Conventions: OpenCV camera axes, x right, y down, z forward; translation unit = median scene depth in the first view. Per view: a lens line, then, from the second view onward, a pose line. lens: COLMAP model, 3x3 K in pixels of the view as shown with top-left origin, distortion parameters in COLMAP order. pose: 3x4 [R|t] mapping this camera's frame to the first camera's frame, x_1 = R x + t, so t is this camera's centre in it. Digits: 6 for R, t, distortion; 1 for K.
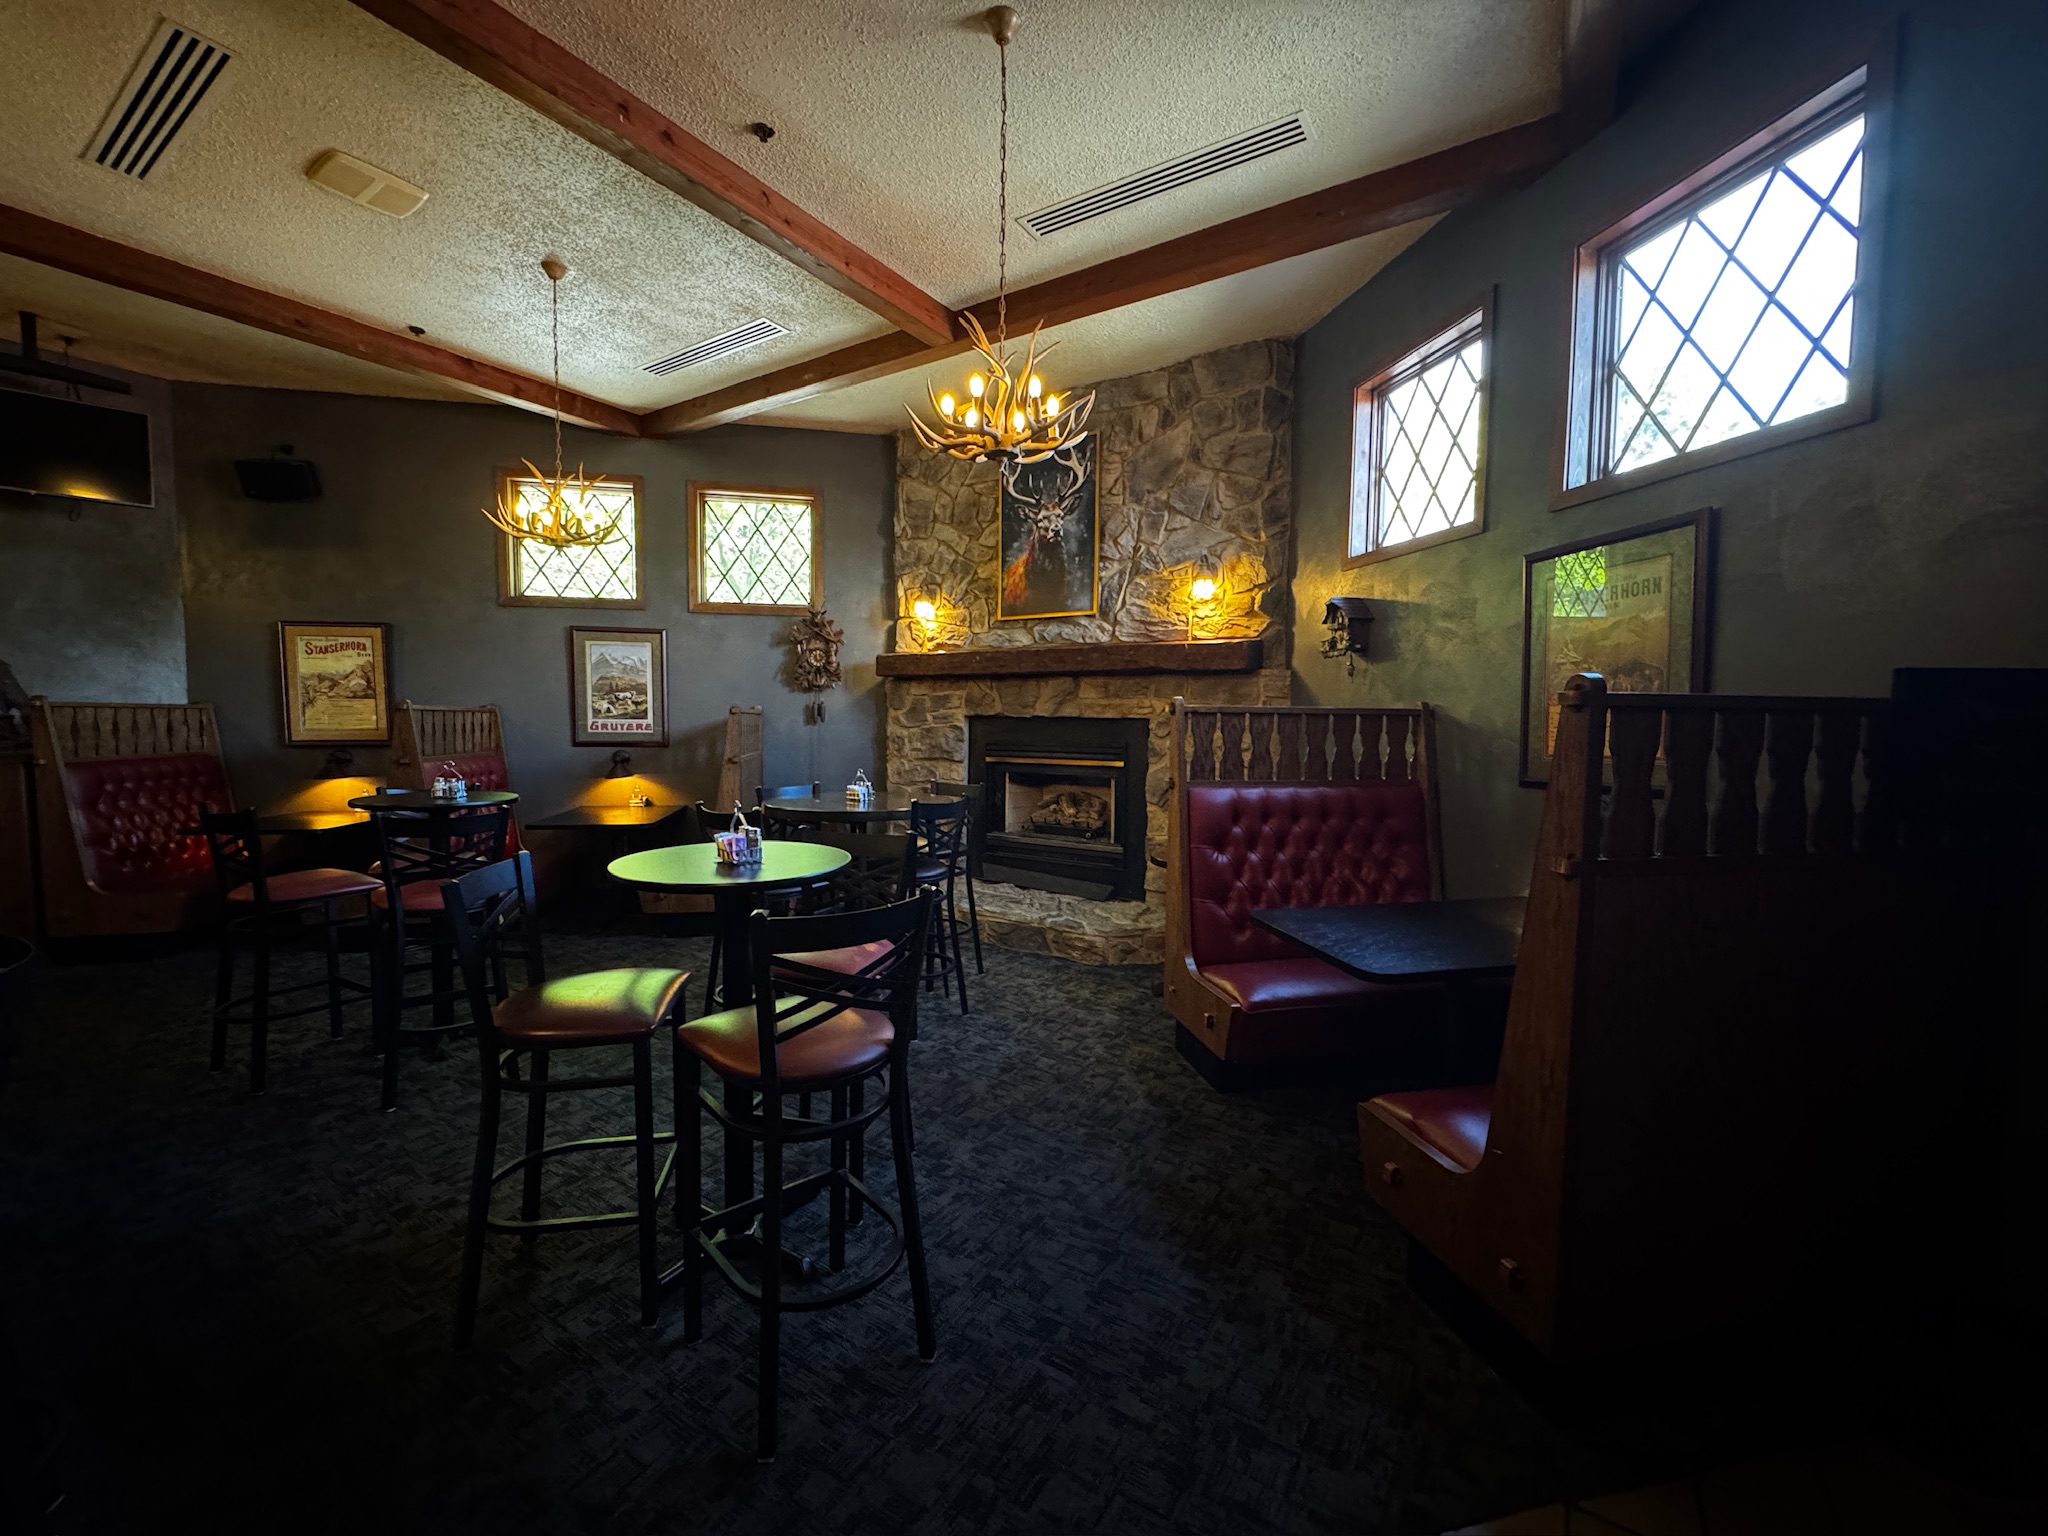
lens RADIAL K [[818.2, 0, 1025.6], [0, 818.2, 772.4], [0, 0, 1]] dist [-0.008576, 0.001464]
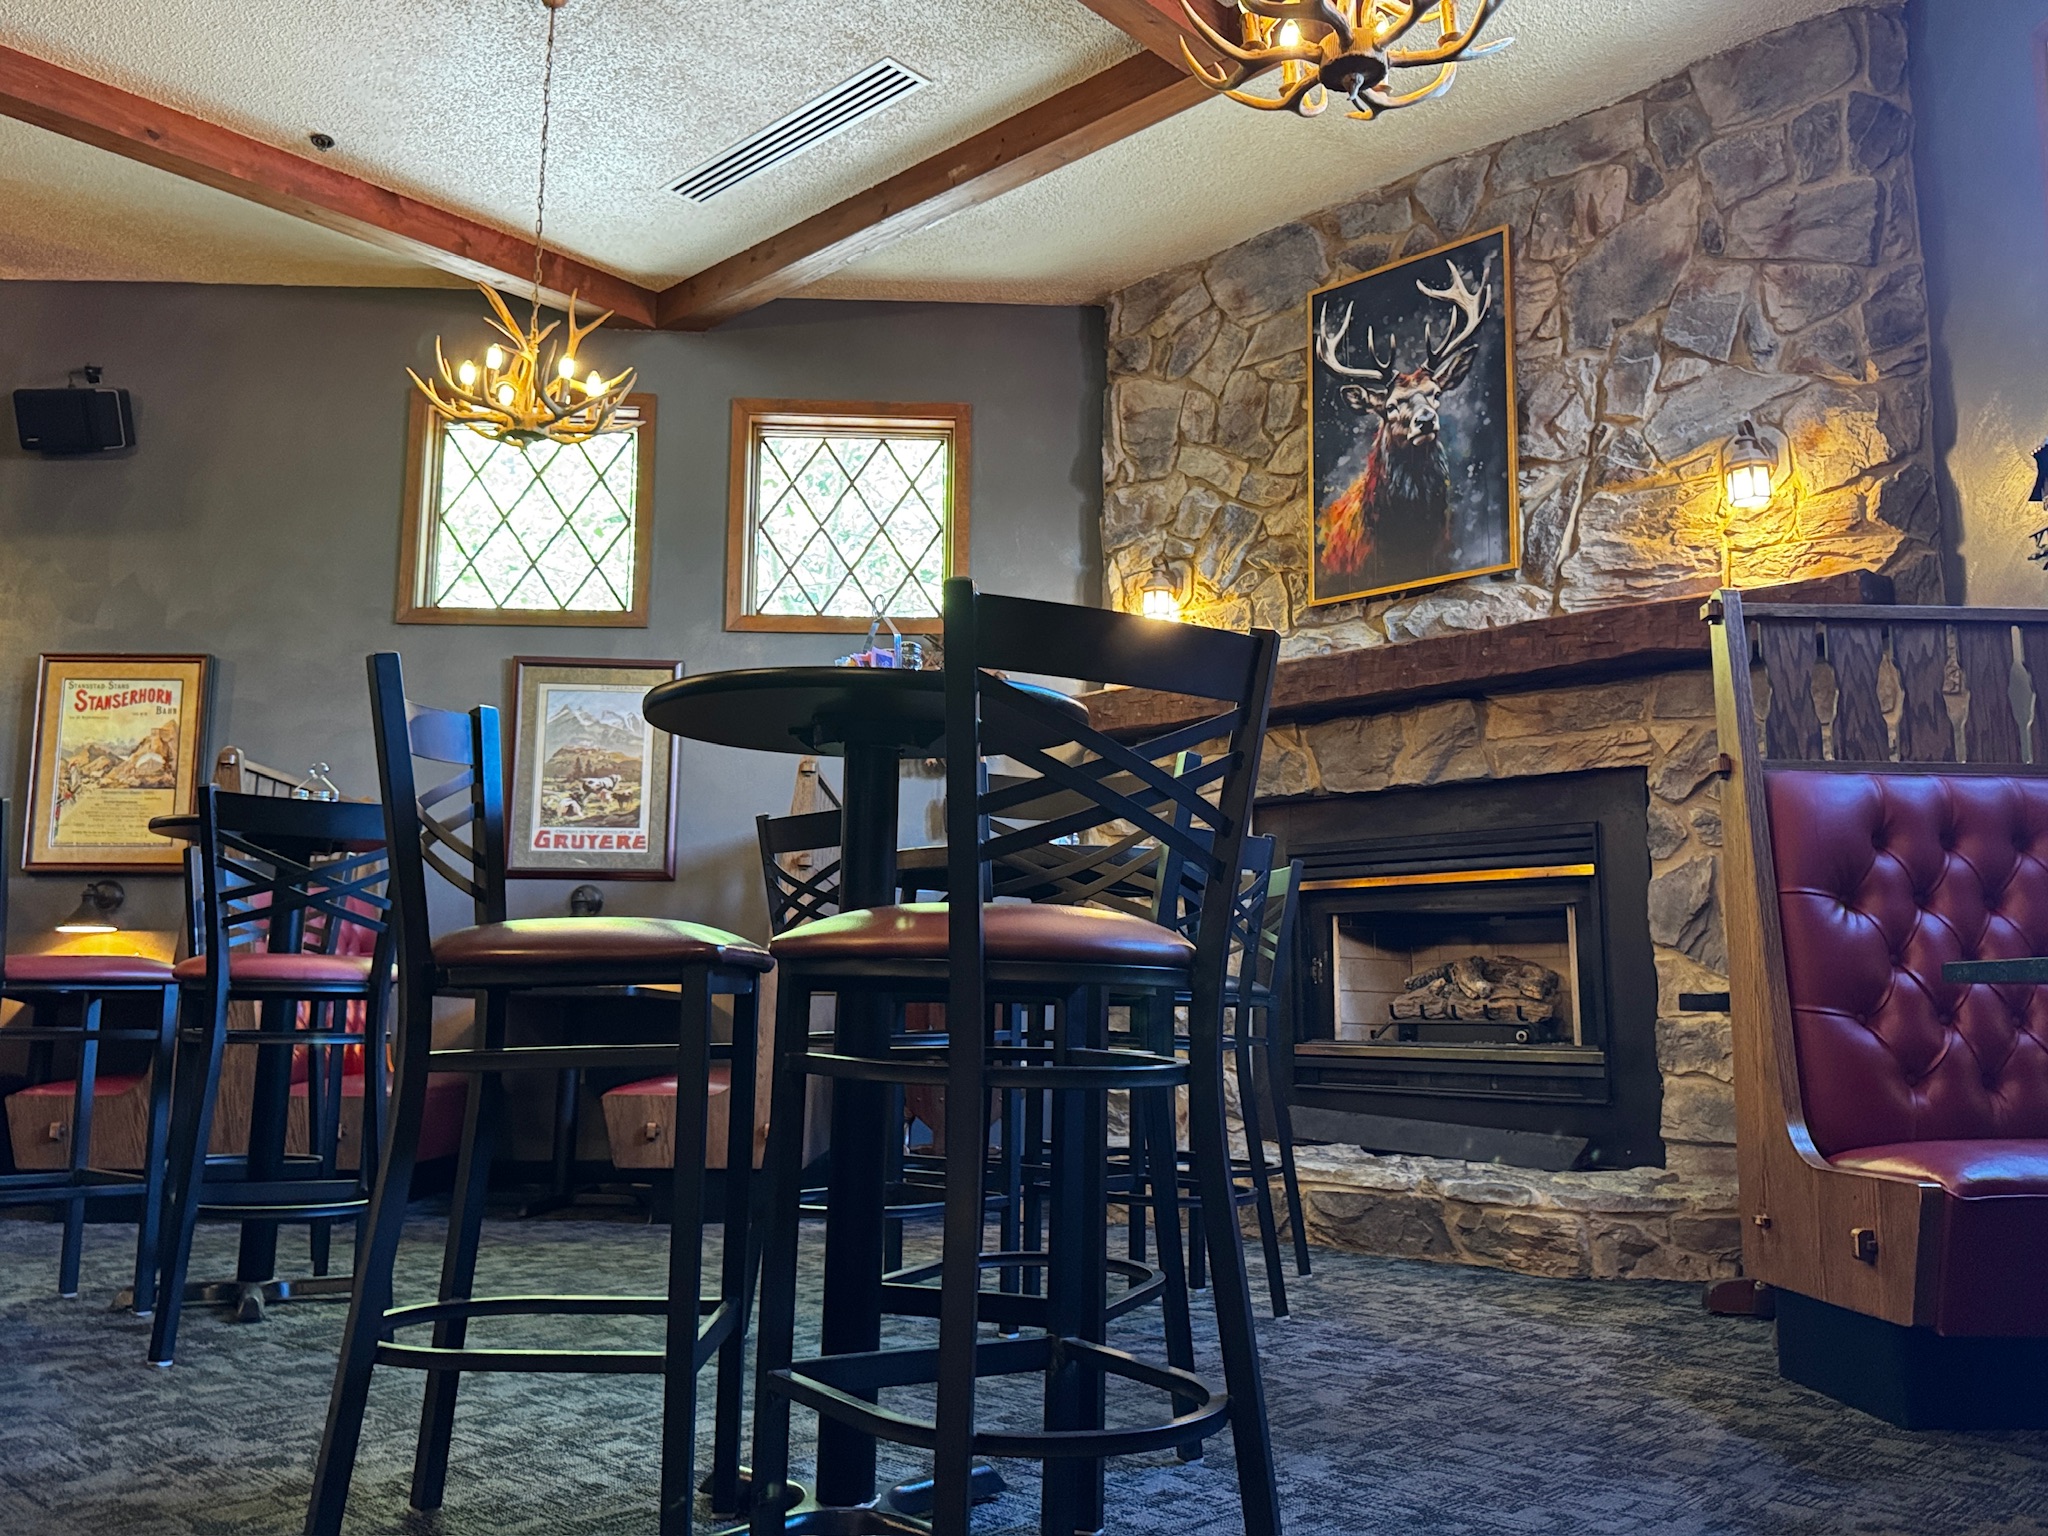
lens RADIAL K [[1660.4, 0, 1029.2], [0, 1660.4, 757.1], [0, 0, 1]] dist [0.084509, -0.136546]
pose [[0.983607, -0.027051, -0.178283, -0.025848], [-0.012063, 0.976598, -0.214736, 0.137042], [0.179920, 0.213366, 0.960262, 0.003500]]
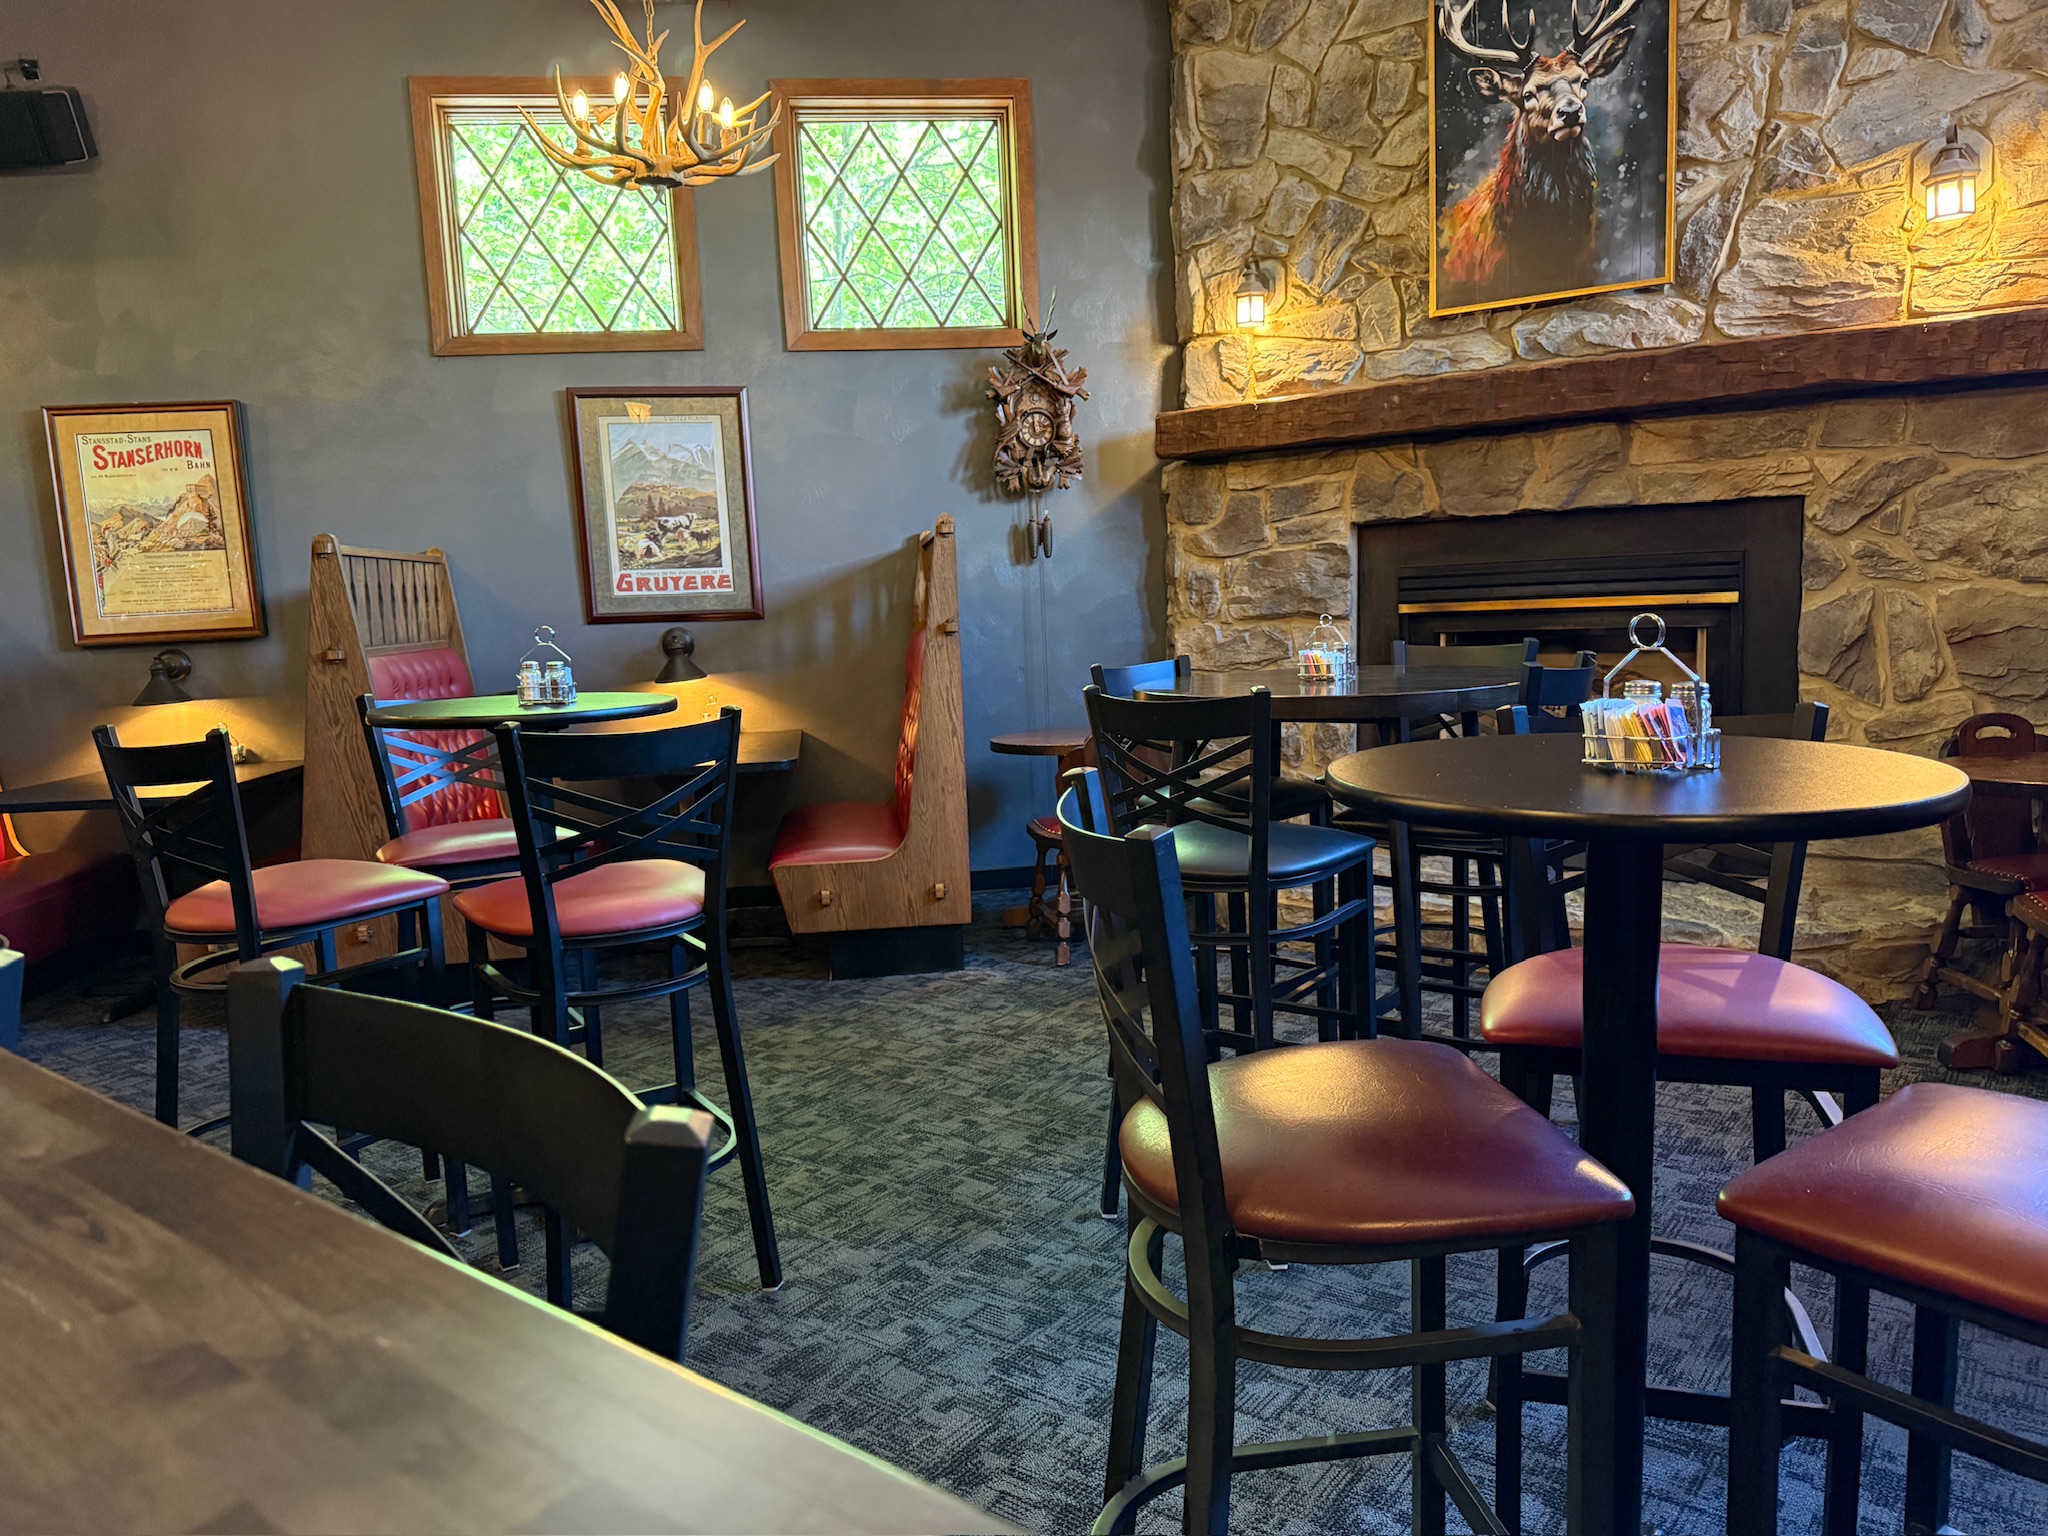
lens RADIAL K [[1489.8, 0, 1044.2], [0, 1489.8, 784.3], [0, 0, 1]] dist [0.012311, -0.013601]
pose [[0.995472, -0.040125, -0.086166, -0.214150], [0.045666, 0.996948, 0.063322, 0.025256], [0.083362, -0.066971, 0.994266, 0.085696]]
